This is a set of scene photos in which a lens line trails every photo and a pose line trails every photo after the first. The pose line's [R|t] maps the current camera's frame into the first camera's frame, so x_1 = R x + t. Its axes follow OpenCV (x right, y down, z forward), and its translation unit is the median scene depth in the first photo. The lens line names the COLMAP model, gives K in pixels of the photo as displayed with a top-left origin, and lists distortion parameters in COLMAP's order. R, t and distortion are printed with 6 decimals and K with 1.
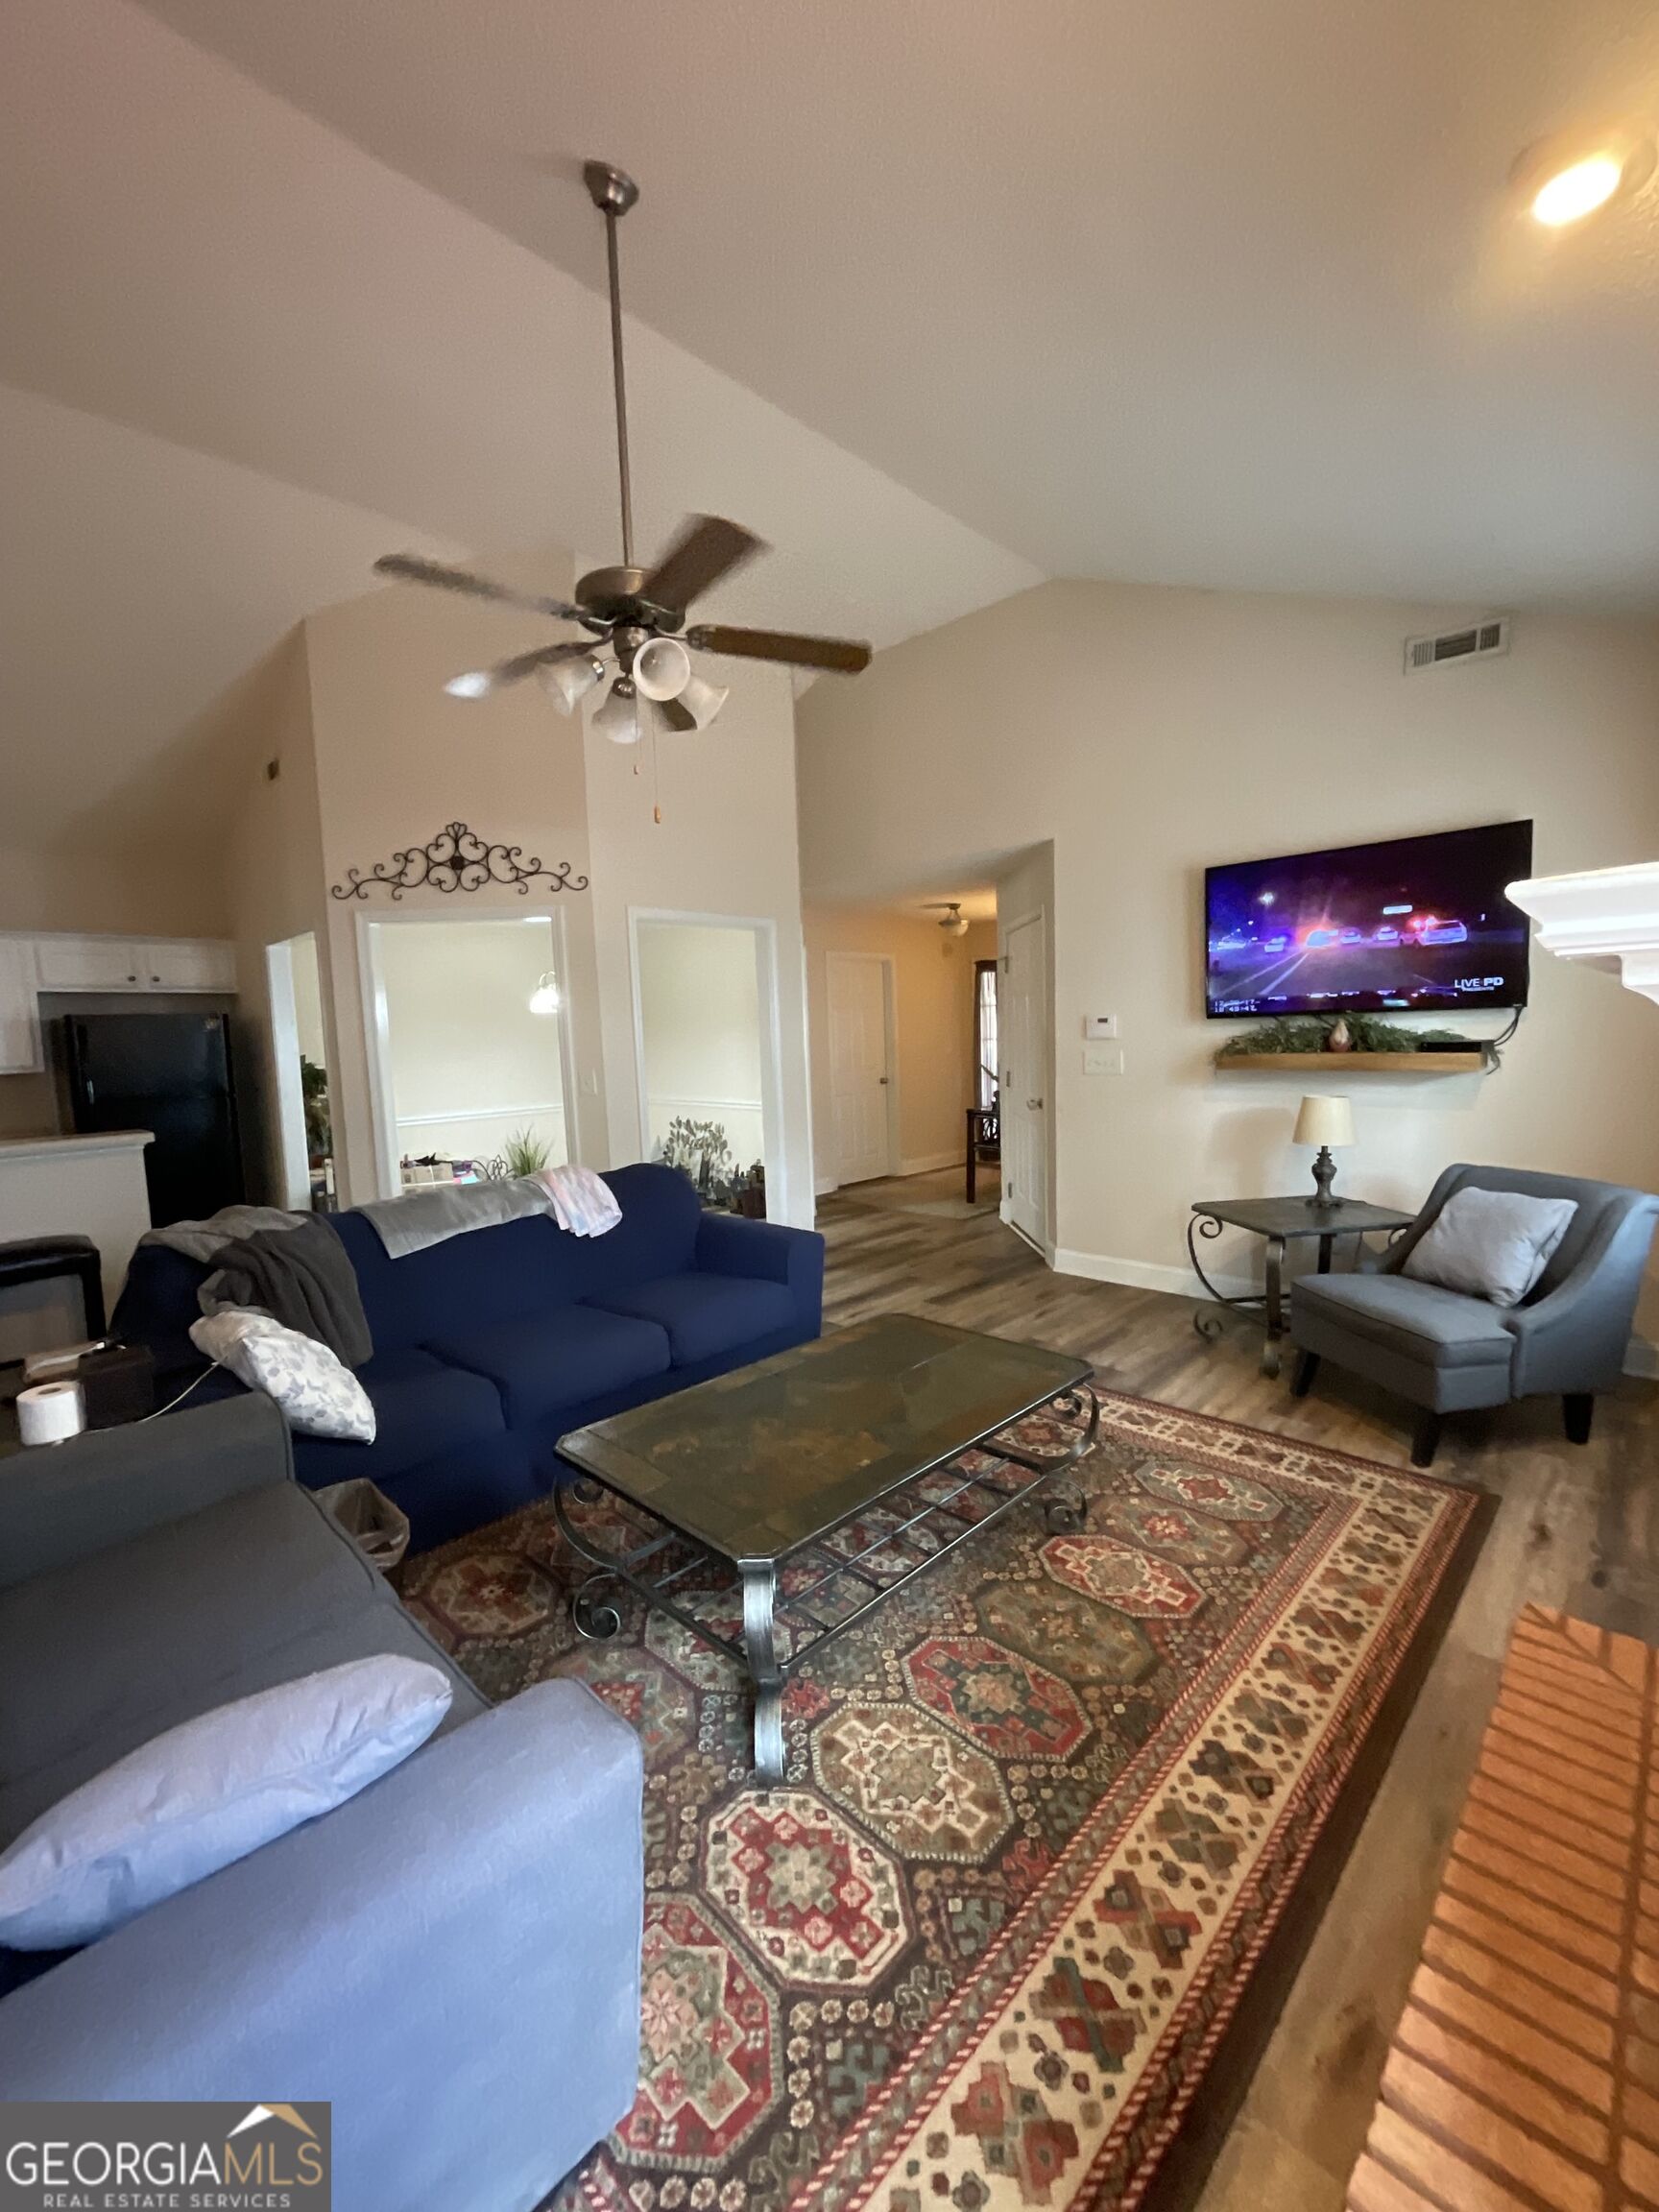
lens RADIAL K [[897.3, 0, 827.5], [0, 897.3, 1117.6], [0, 0, 1]] dist [0.004582, -0.001260]
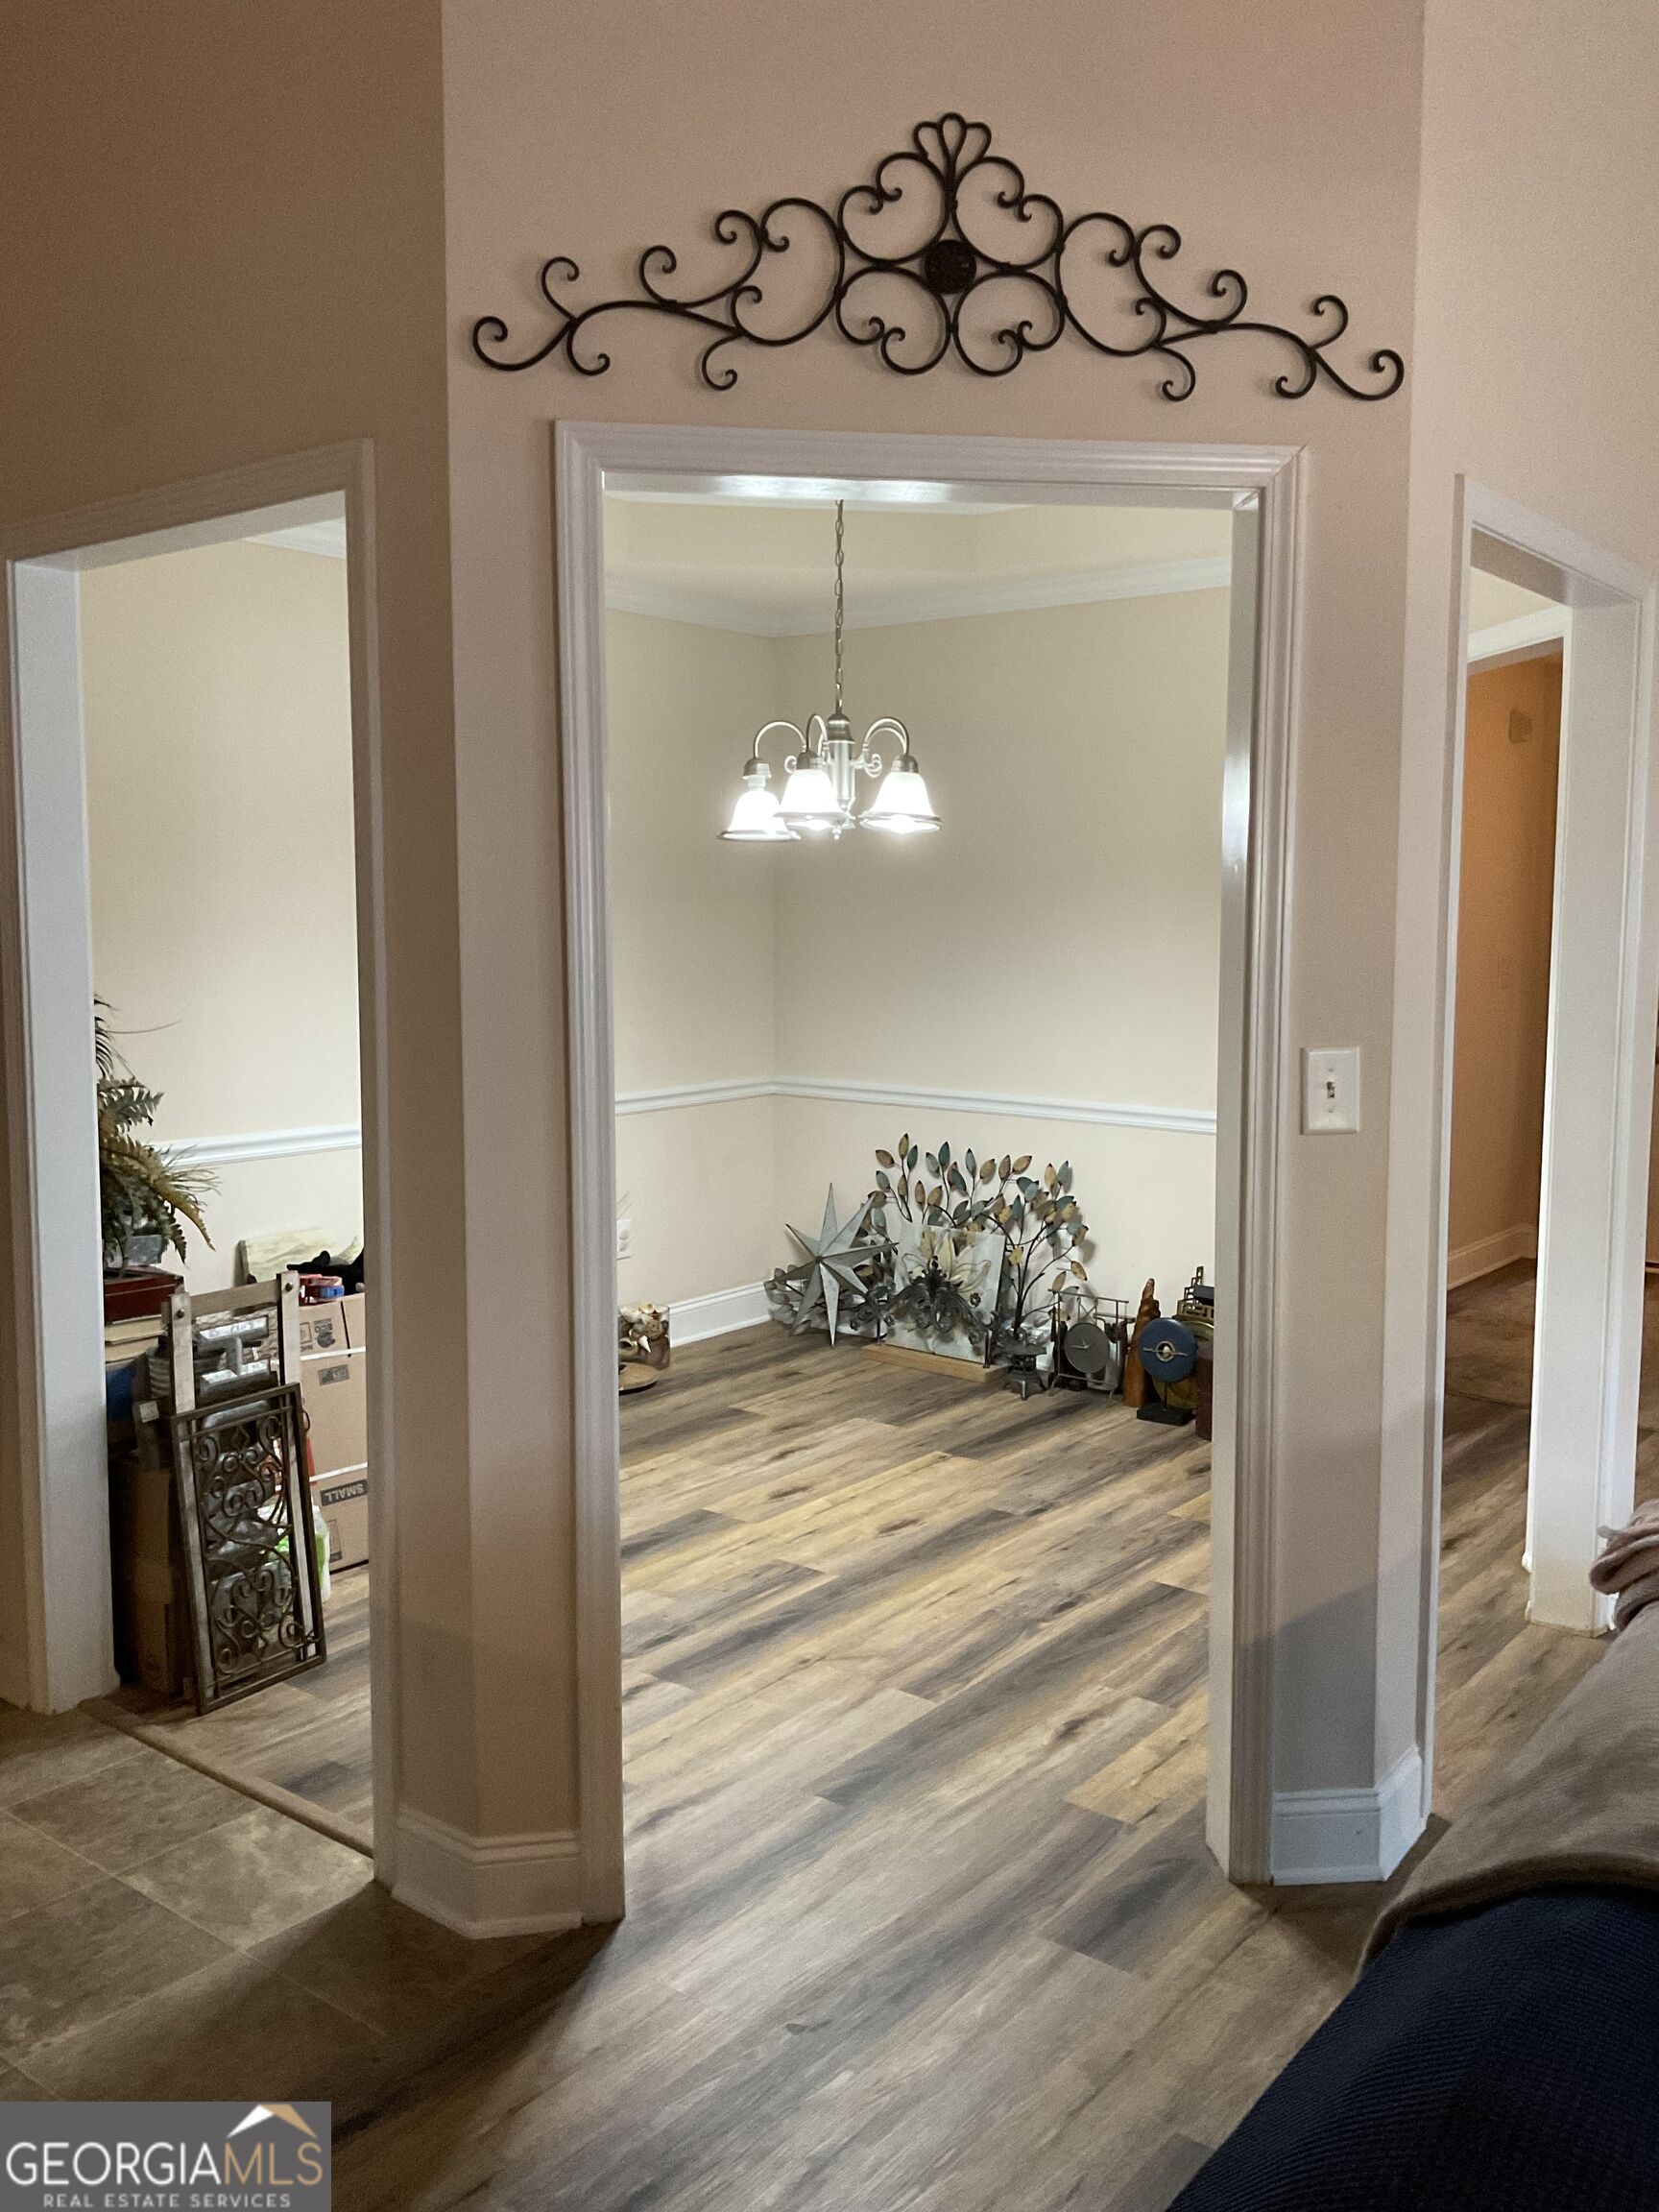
lens RADIAL K [[1800.8, 0, 830.4], [0, 1800.8, 1105.9], [0, 0, 1]] dist [0.032890, -0.008998]
pose [[0.991059, 0.023165, 0.131396, -0.513216], [-0.024292, 0.999681, 0.006975, -0.032161], [-0.131192, -0.010105, 0.991305, 0.456735]]
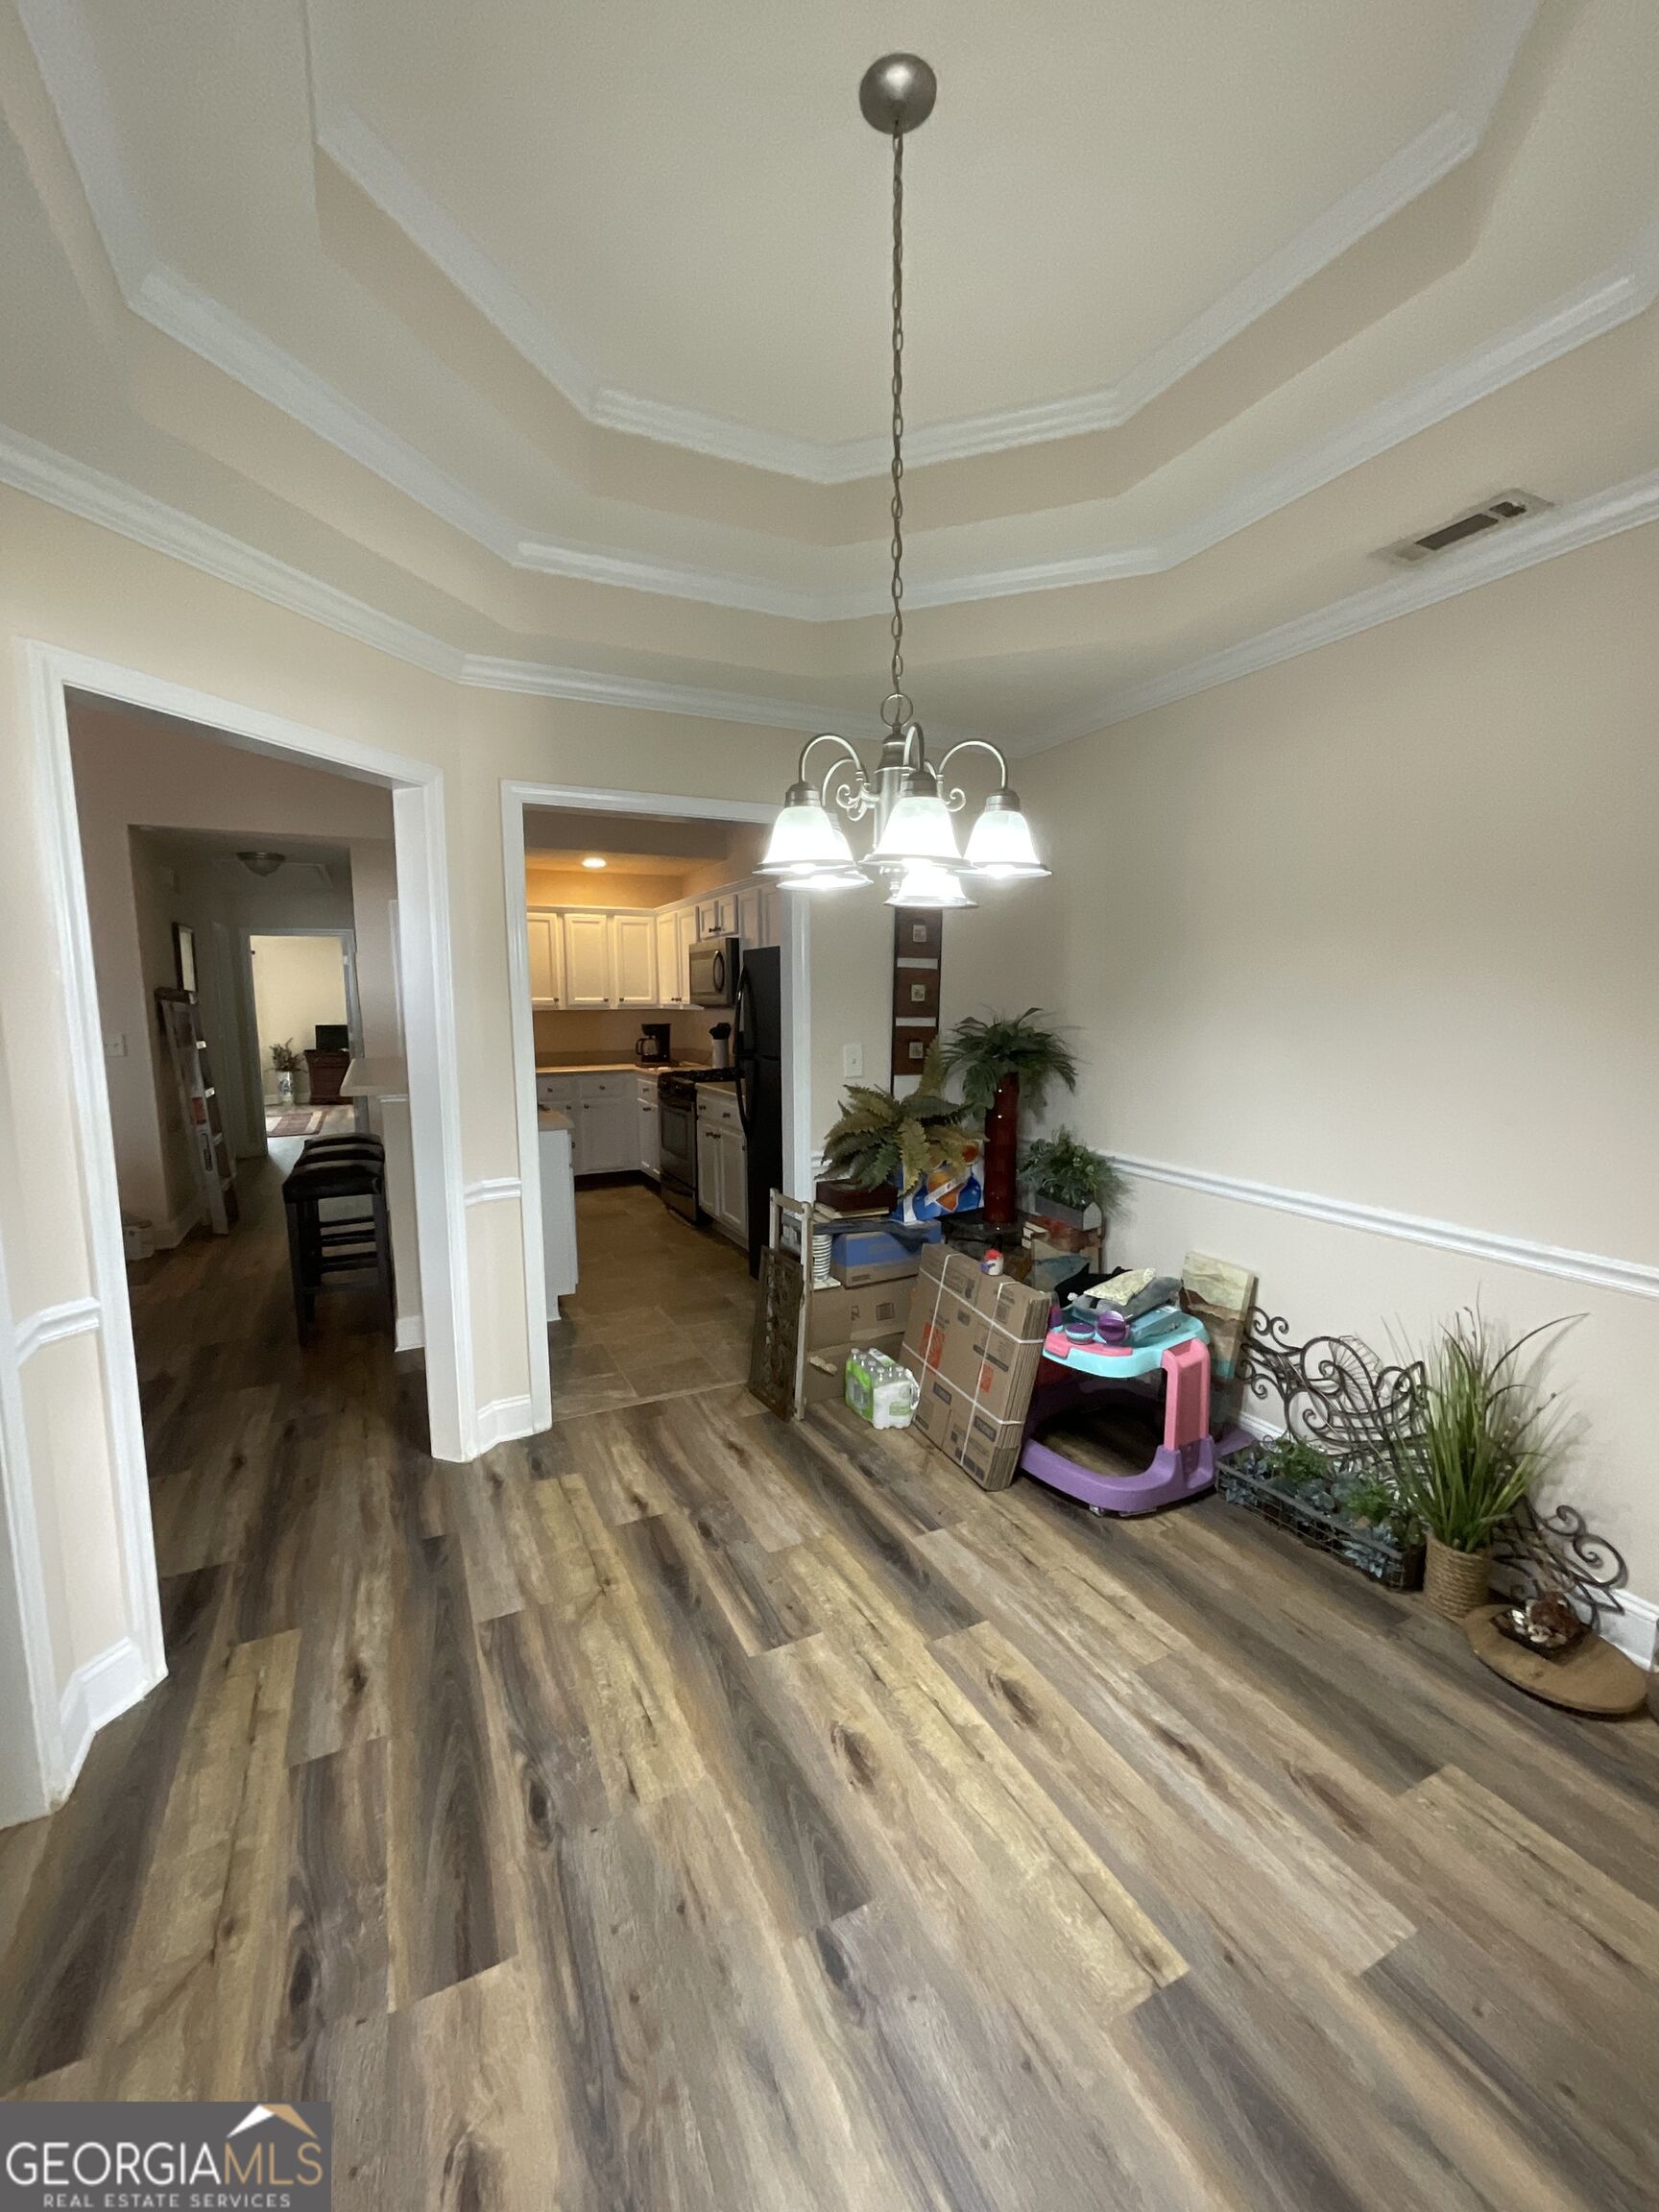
lens RADIAL K [[897.3, 0, 843.3], [0, 897.3, 1096.8], [0, 0, 1]] dist [0.004582, -0.001260]
pose [[-0.305959, 0.140588, -0.941607, 0.052396], [-0.075657, 0.982318, 0.171250, -0.165930], [0.949034, 0.123635, -0.289913, 1.619801]]
